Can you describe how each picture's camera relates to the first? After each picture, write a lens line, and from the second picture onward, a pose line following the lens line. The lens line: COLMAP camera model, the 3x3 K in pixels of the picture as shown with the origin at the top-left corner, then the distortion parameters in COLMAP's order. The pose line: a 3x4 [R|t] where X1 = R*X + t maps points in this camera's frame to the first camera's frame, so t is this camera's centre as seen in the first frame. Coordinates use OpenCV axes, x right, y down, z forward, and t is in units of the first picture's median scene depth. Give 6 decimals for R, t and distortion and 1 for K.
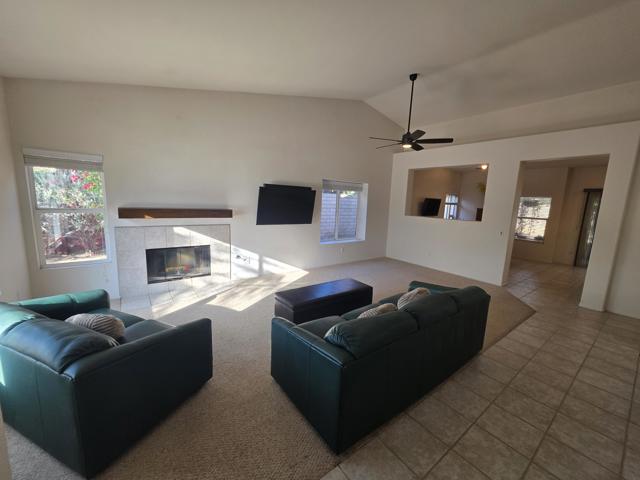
lens RADIAL K [[256.2, 0, 320.2], [0, 256.2, 238.9], [0, 0, 1]] dist [0.000176, 0.000011]
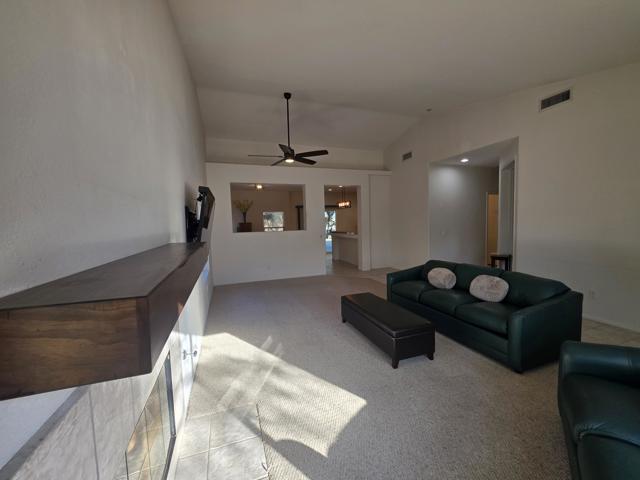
lens RADIAL K [[256.2, 0, 317.3], [0, 256.2, 241.9], [0, 0, 1]] dist [0.000176, 0.000011]
pose [[0.297056, -0.126136, 0.946492, -0.653047], [0.187194, 0.979695, 0.071810, -0.105750], [-0.936331, 0.155846, 0.314636, 0.656317]]
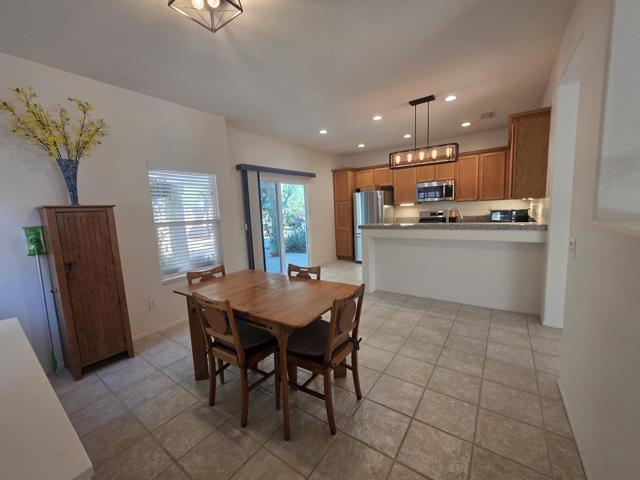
lens RADIAL K [[256.2, 0, 316.1], [0, 256.2, 239.5], [0, 0, 1]] dist [0.000176, 0.000011]
pose [[-0.302014, -0.139591, 0.943028, 0.598128], [0.179670, 0.963158, 0.200112, -0.175206], [-0.936219, 0.229871, -0.265807, 1.583224]]
